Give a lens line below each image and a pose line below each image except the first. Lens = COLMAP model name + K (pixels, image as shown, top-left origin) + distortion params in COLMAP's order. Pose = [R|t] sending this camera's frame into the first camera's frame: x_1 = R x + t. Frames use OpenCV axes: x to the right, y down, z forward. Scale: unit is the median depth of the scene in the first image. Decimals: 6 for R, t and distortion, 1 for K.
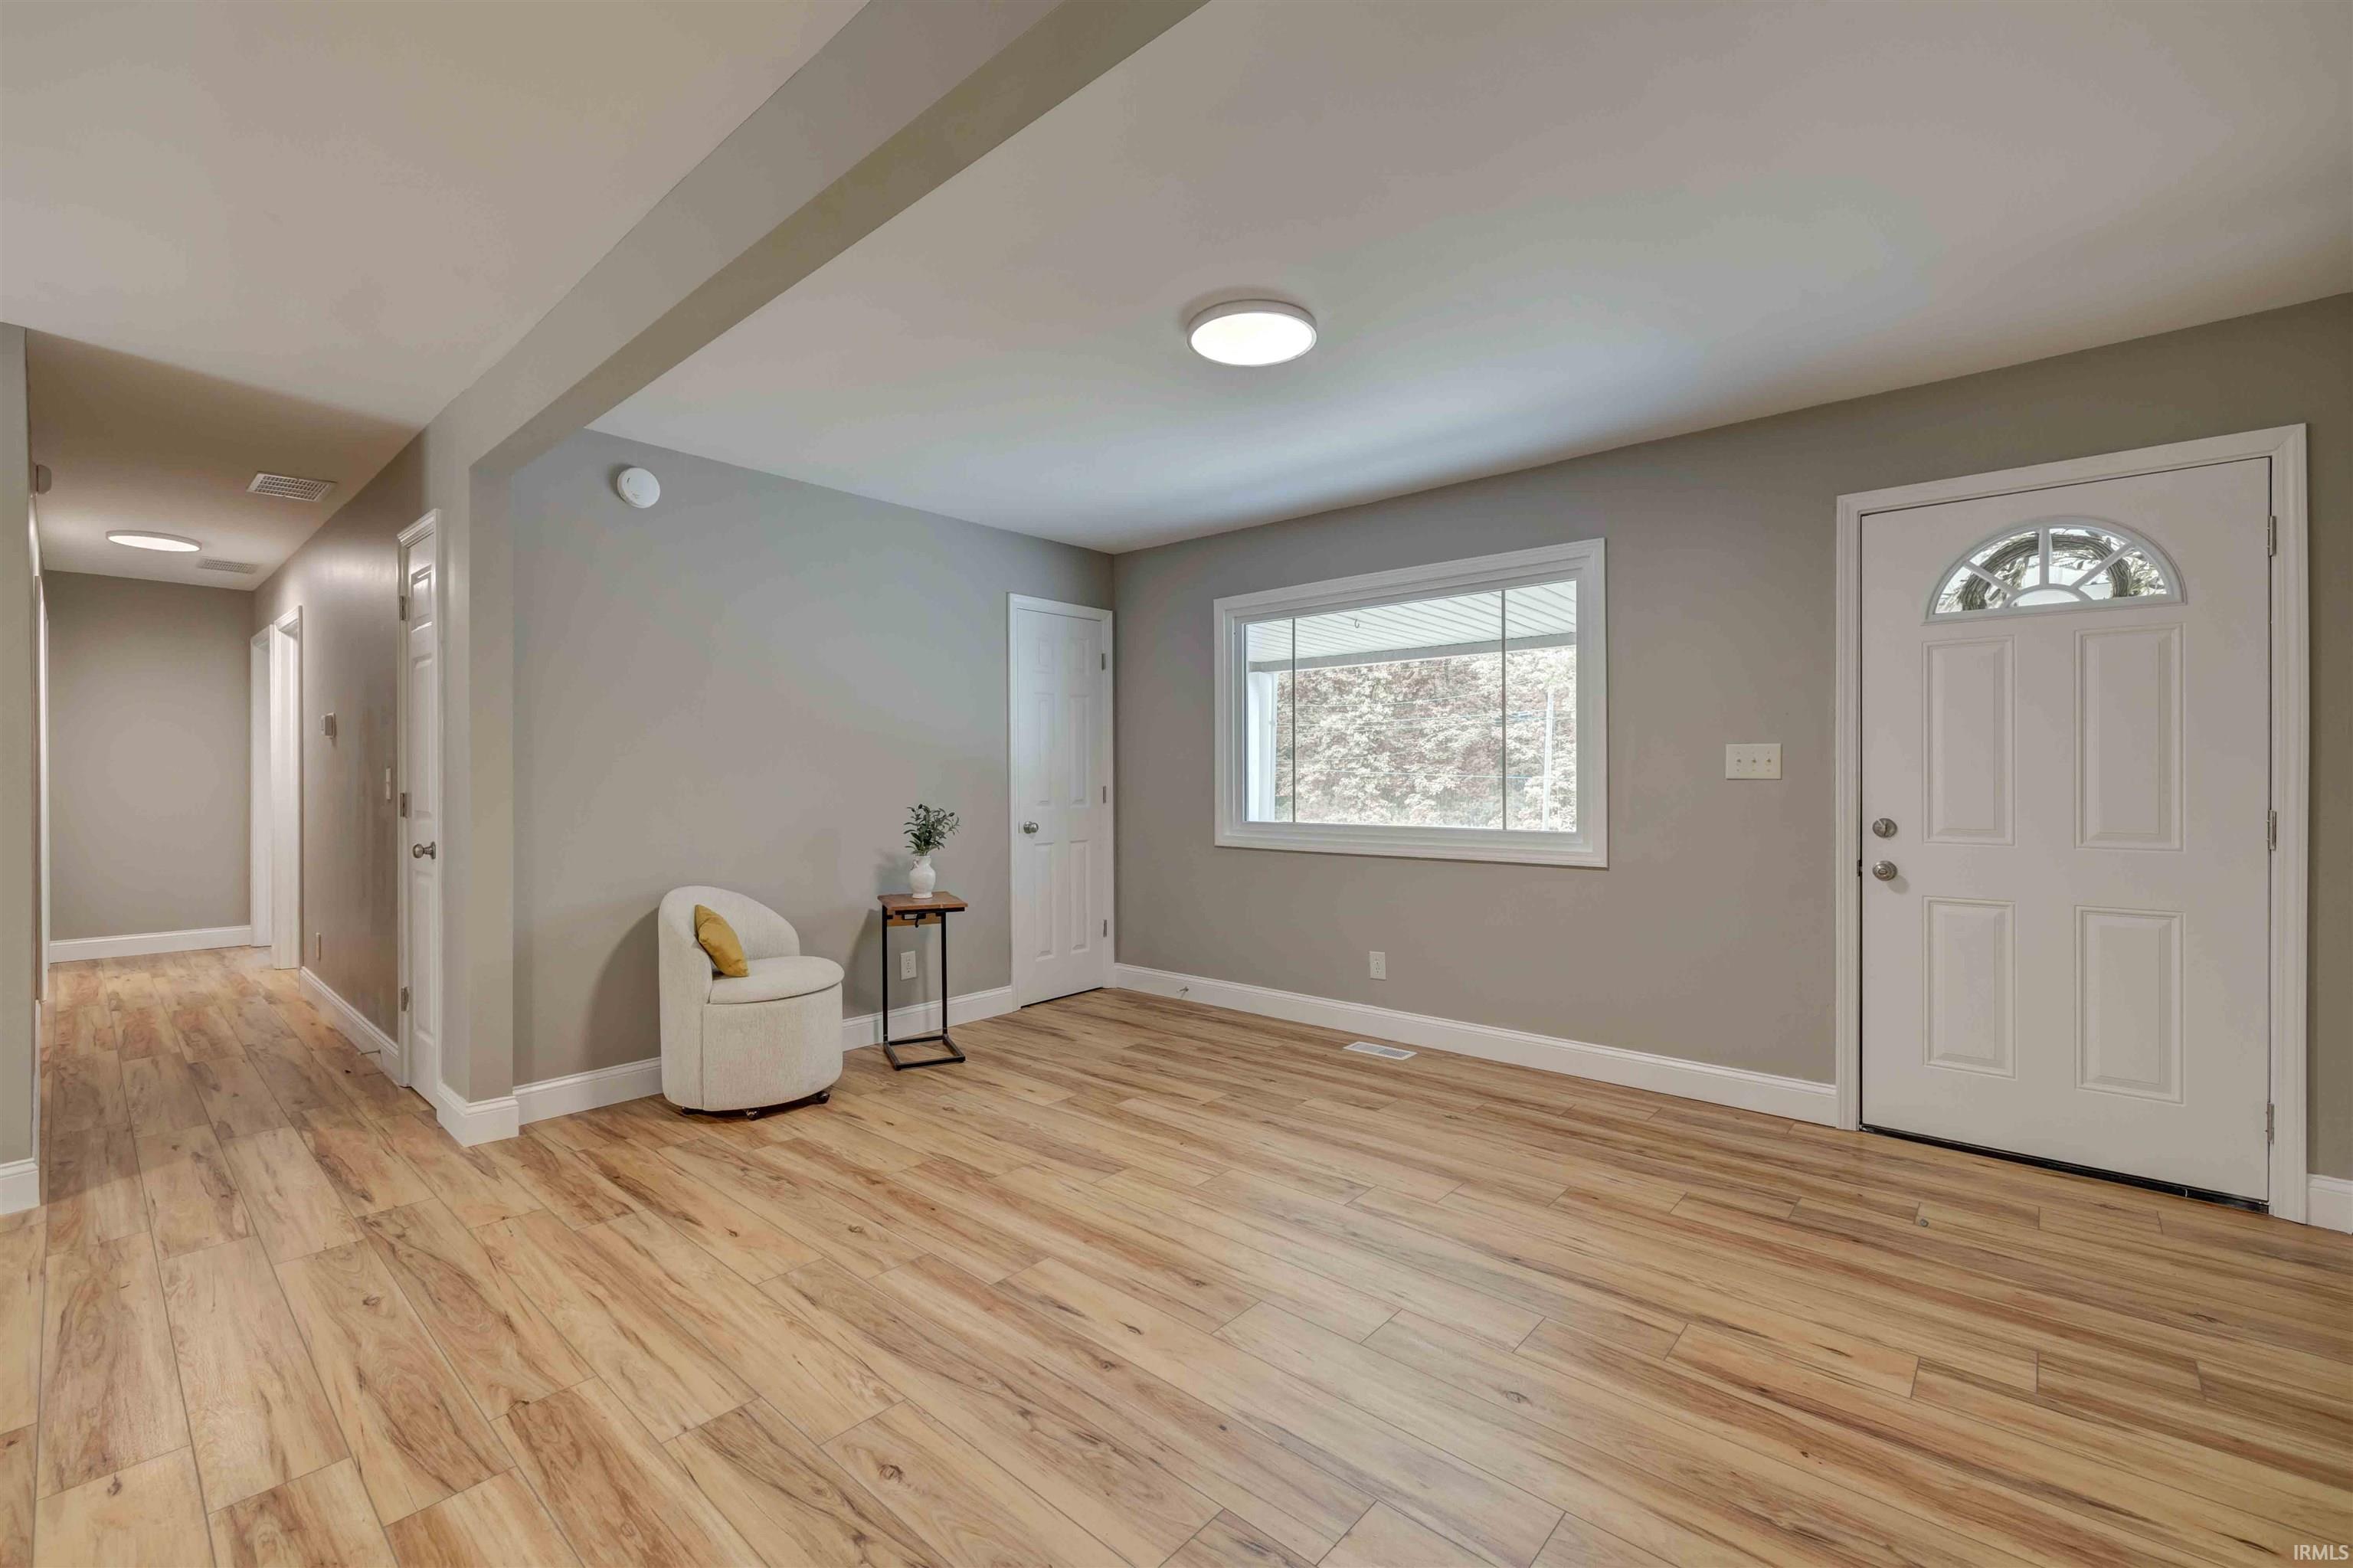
lens RADIAL K [[984.1, 0, 1179.0], [0, 984.1, 773.8], [0, 0, 1]] dist [0.001829, -0.001039]
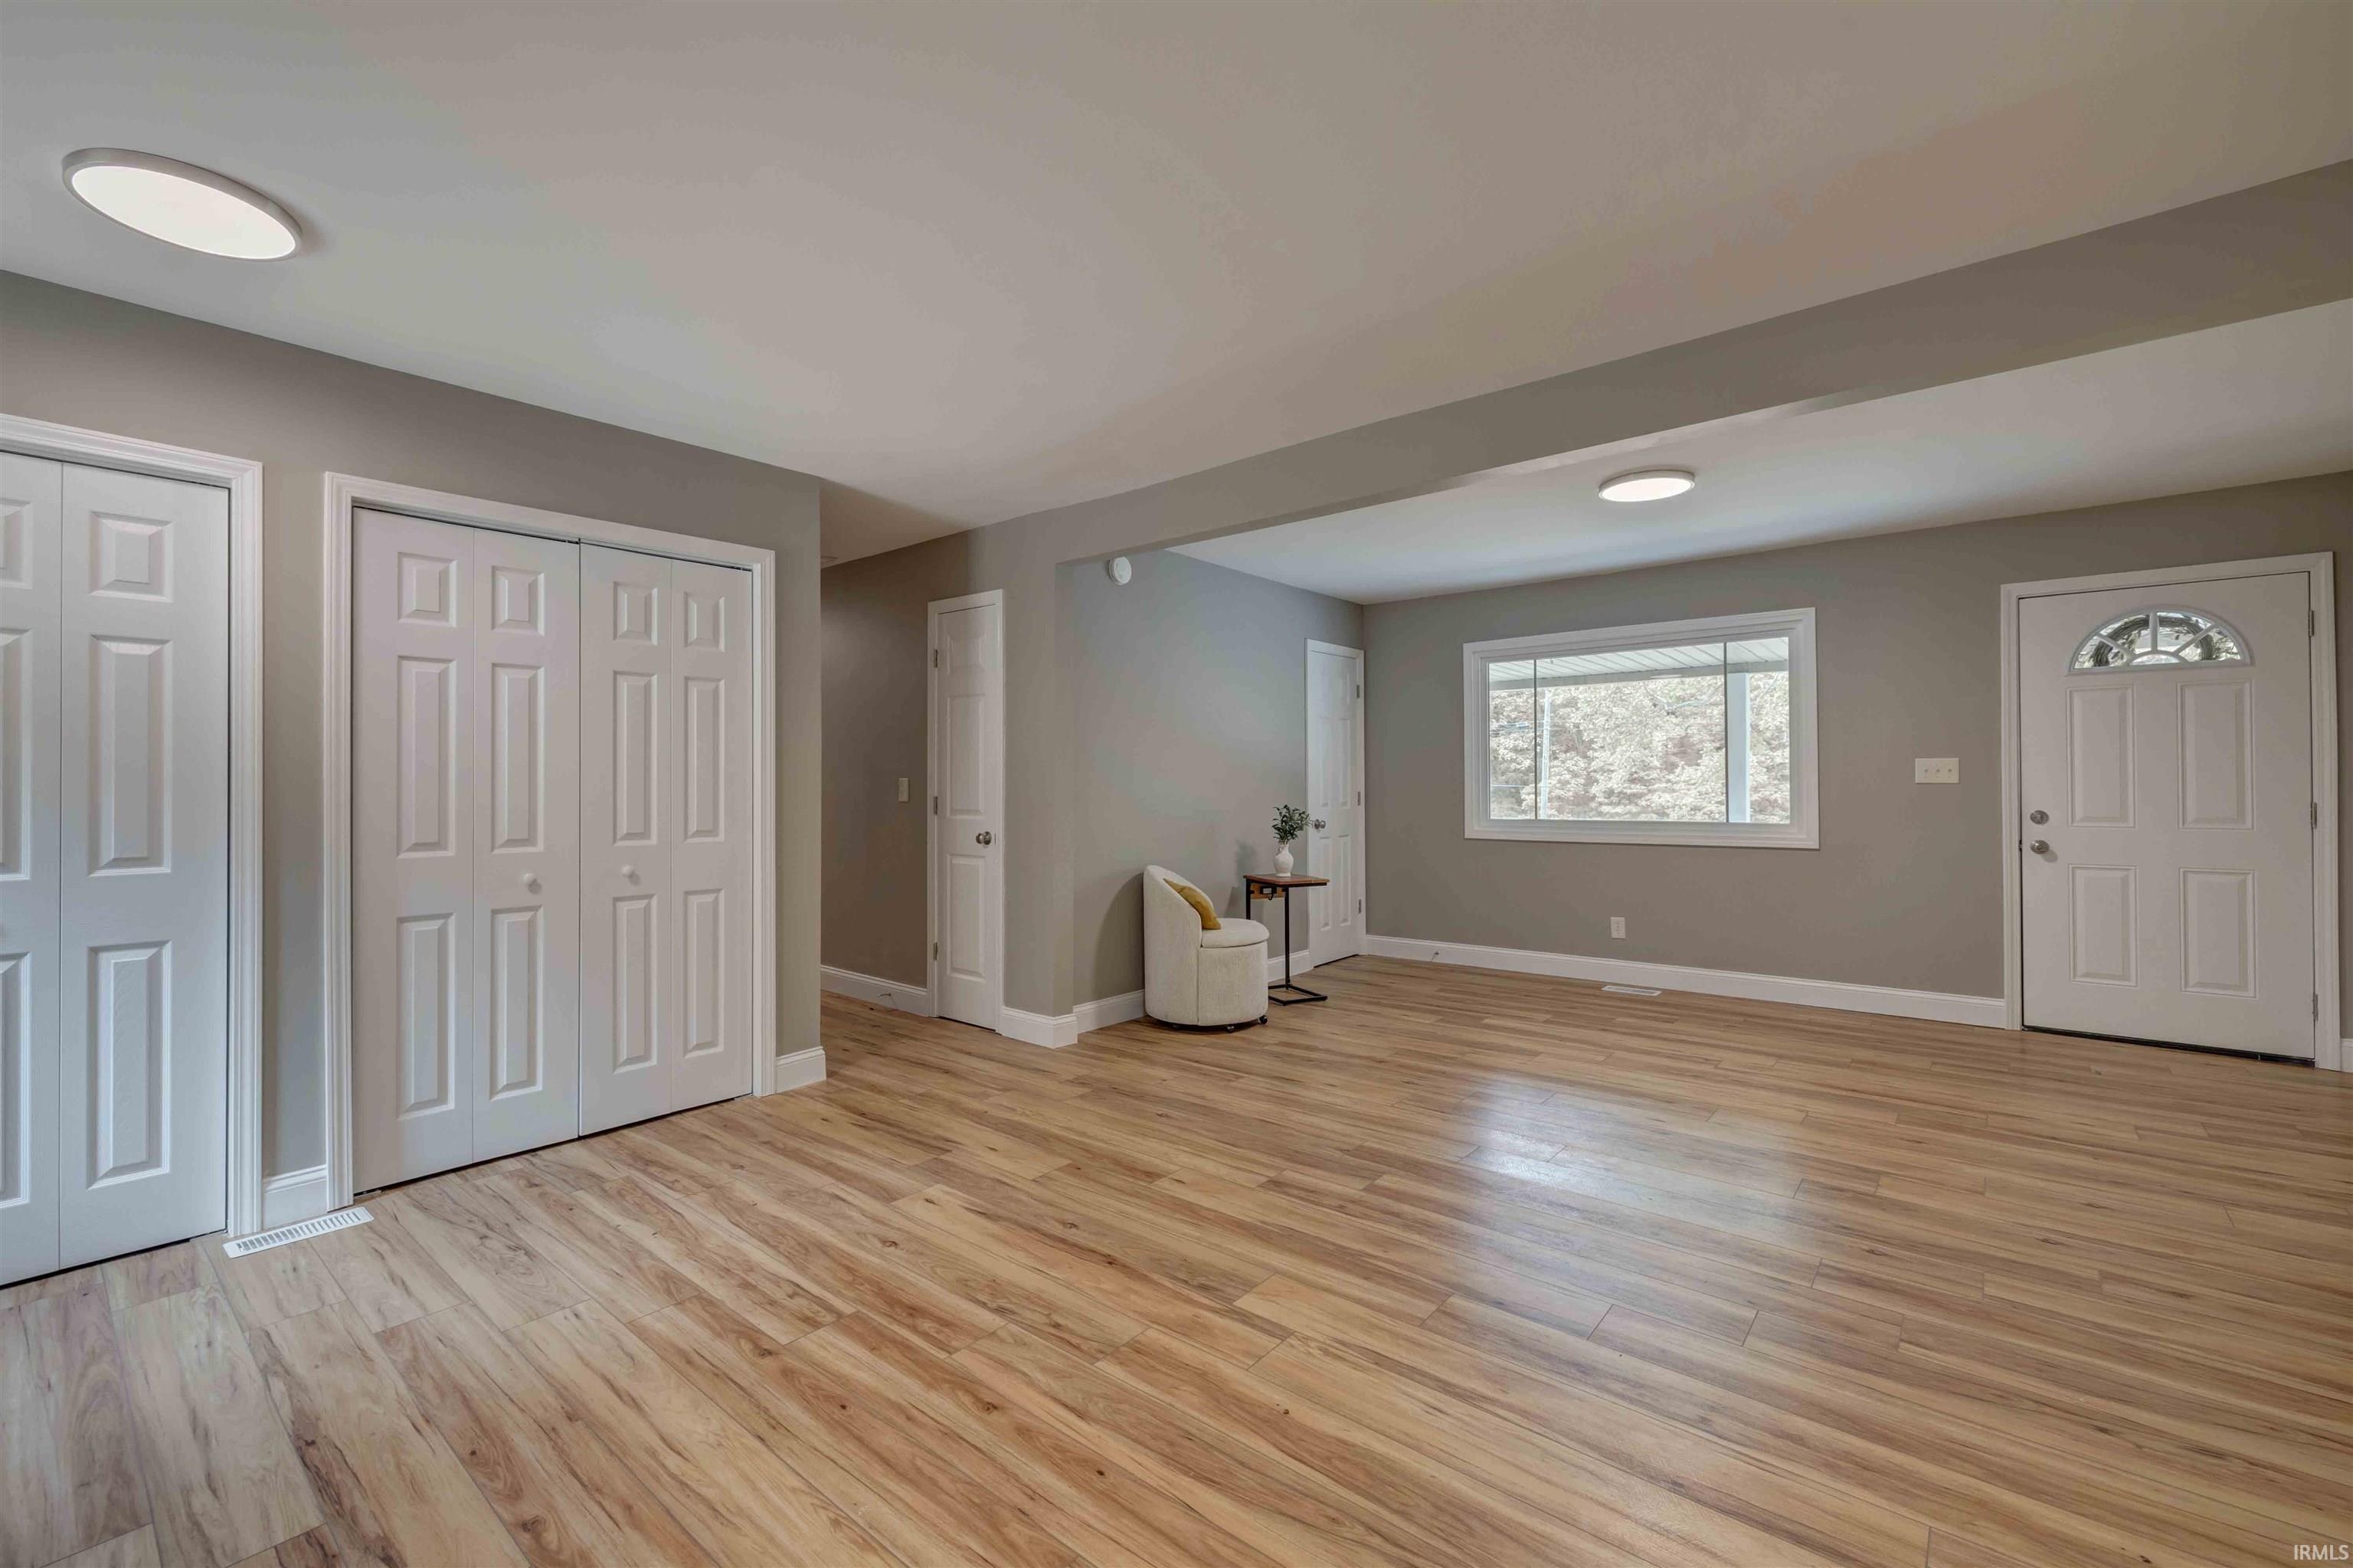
lens RADIAL K [[984.1, 0, 1175.6], [0, 984.1, 772.4], [0, 0, 1]] dist [0.001829, -0.001039]
pose [[0.999681, -0.002419, 0.025145, -0.572483], [0.002704, 0.999932, -0.011320, 0.002909], [-0.025116, 0.011384, 0.999620, -0.399735]]
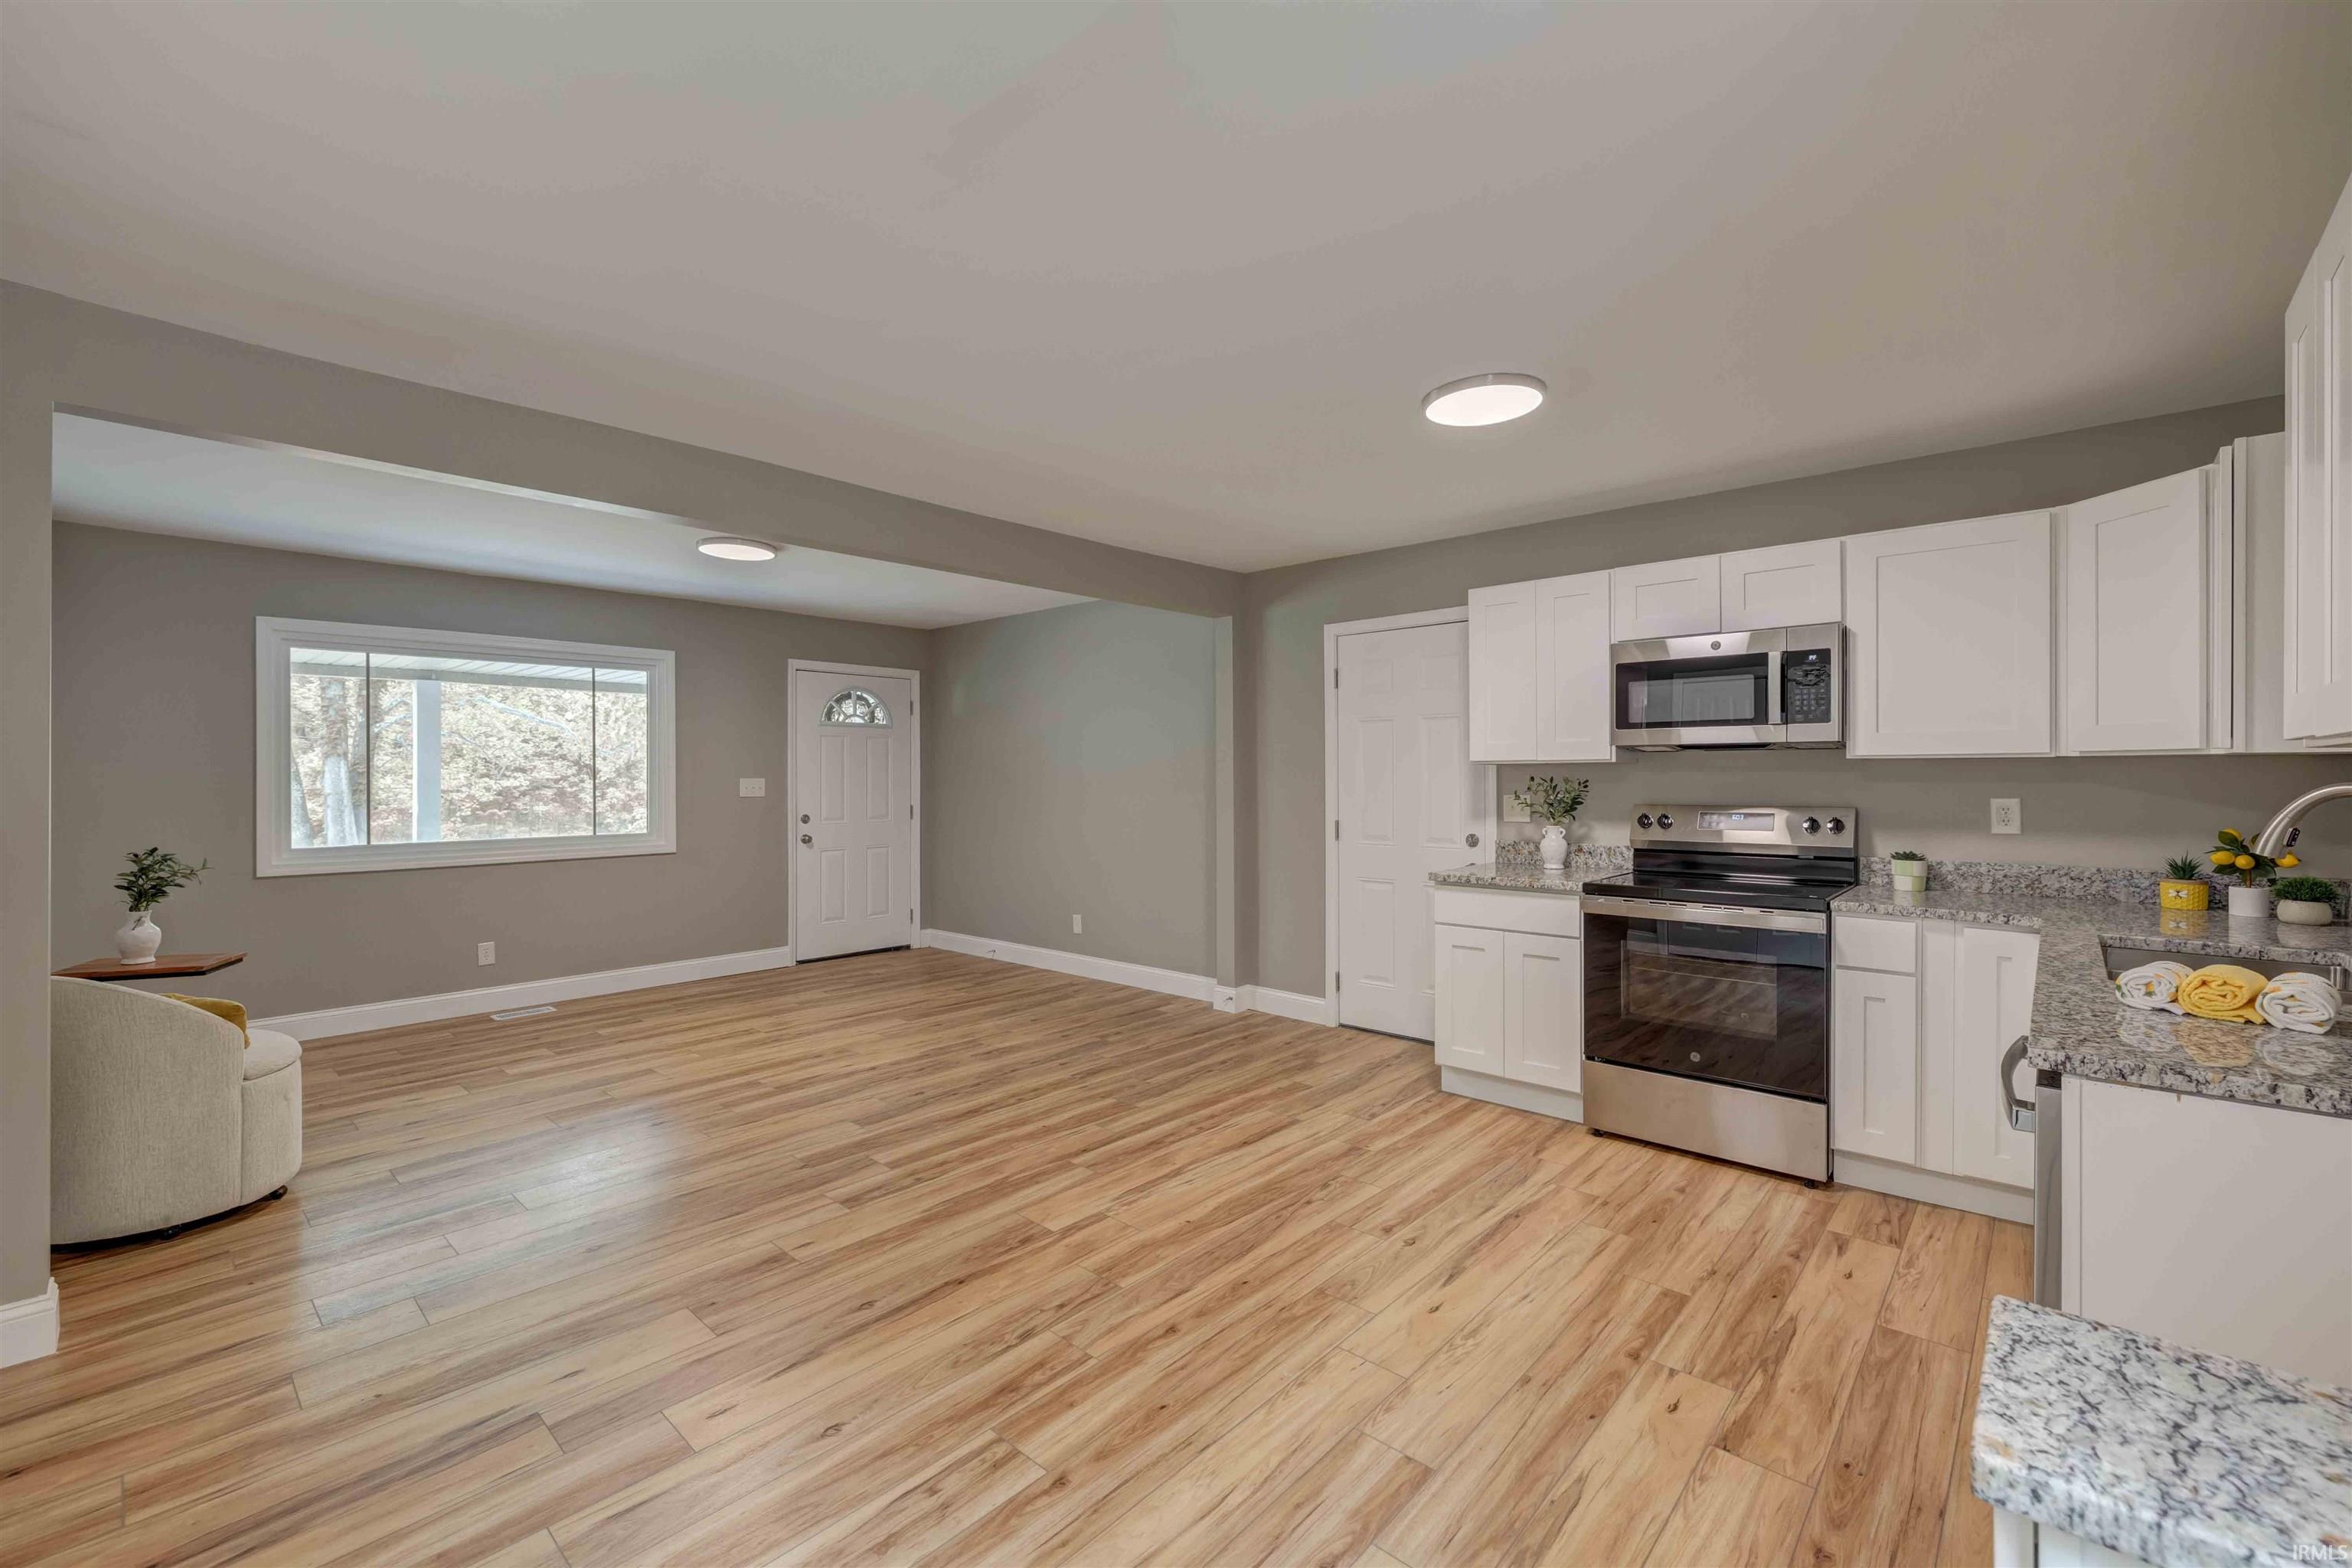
lens RADIAL K [[983.6, 0, 1171.8], [0, 983.6, 791.6], [0, 0, 1]] dist [0.001829, -0.001039]
pose [[0.014562, -0.015812, 0.999769, -1.387059], [-0.001397, 0.999874, 0.015834, -0.038591], [-0.999893, -0.001628, 0.014538, 0.177002]]
